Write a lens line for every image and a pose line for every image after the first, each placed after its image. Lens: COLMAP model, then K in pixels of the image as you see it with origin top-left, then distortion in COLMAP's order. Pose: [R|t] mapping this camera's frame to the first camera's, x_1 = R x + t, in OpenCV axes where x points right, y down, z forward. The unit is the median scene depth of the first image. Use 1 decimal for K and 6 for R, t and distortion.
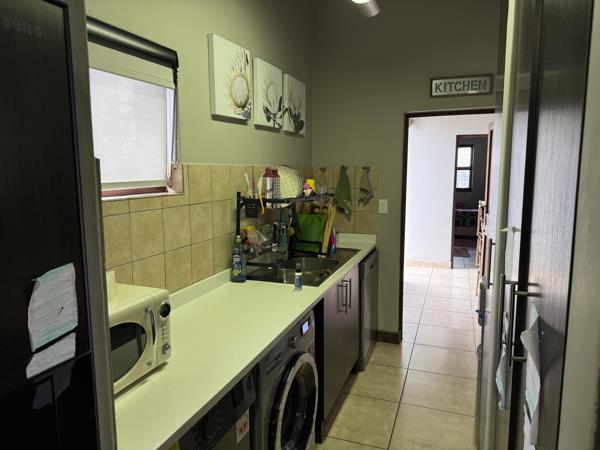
lens RADIAL K [[418.6, 0, 300.0], [0, 418.6, 225.0], [0, 0, 1]] dist [0.037185, -0.000422]
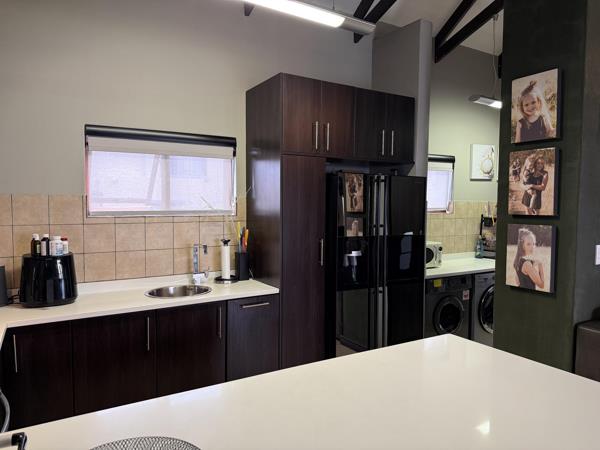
lens RADIAL K [[418.6, 0, 300.0], [0, 418.6, 225.0], [0, 0, 1]] dist [0.037185, -0.000422]
pose [[0.783453, 0.044527, -0.619854, 0.467359], [-0.093312, 0.994551, -0.046498, 0.162125], [0.614405, 0.094269, 0.783339, -1.244228]]
